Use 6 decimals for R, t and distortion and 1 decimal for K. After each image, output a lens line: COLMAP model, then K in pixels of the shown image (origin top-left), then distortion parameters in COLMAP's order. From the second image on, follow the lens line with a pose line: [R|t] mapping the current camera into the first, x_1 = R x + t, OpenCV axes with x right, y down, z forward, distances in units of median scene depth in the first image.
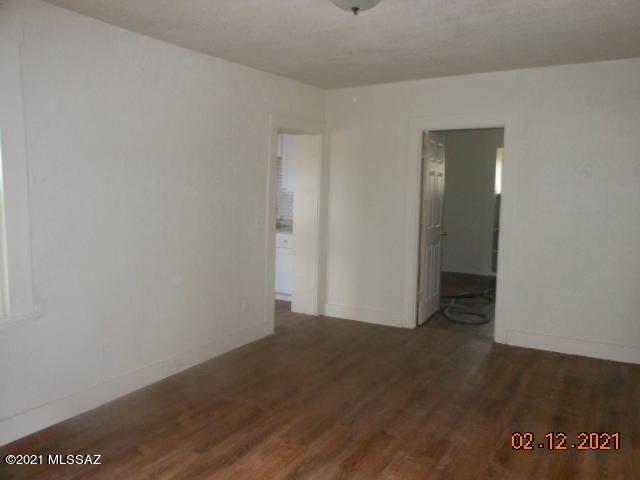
lens RADIAL K [[515.0, 0, 320.1], [0, 515.0, 237.1], [0, 0, 1]] dist [0.008336, 0.009581]
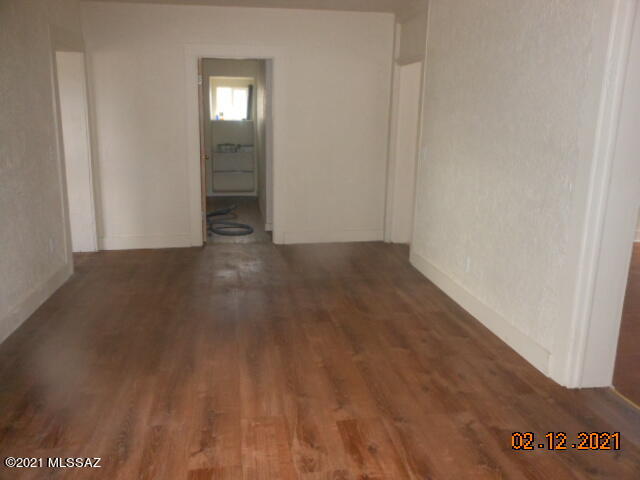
lens RADIAL K [[515.0, 0, 319.0], [0, 515.0, 240.8], [0, 0, 1]] dist [0.008336, 0.009581]
pose [[0.763803, -0.157010, 0.626062, -0.308915], [0.065353, 0.983790, 0.166994, 0.000686], [-0.642133, -0.086635, 0.761682, 0.010753]]
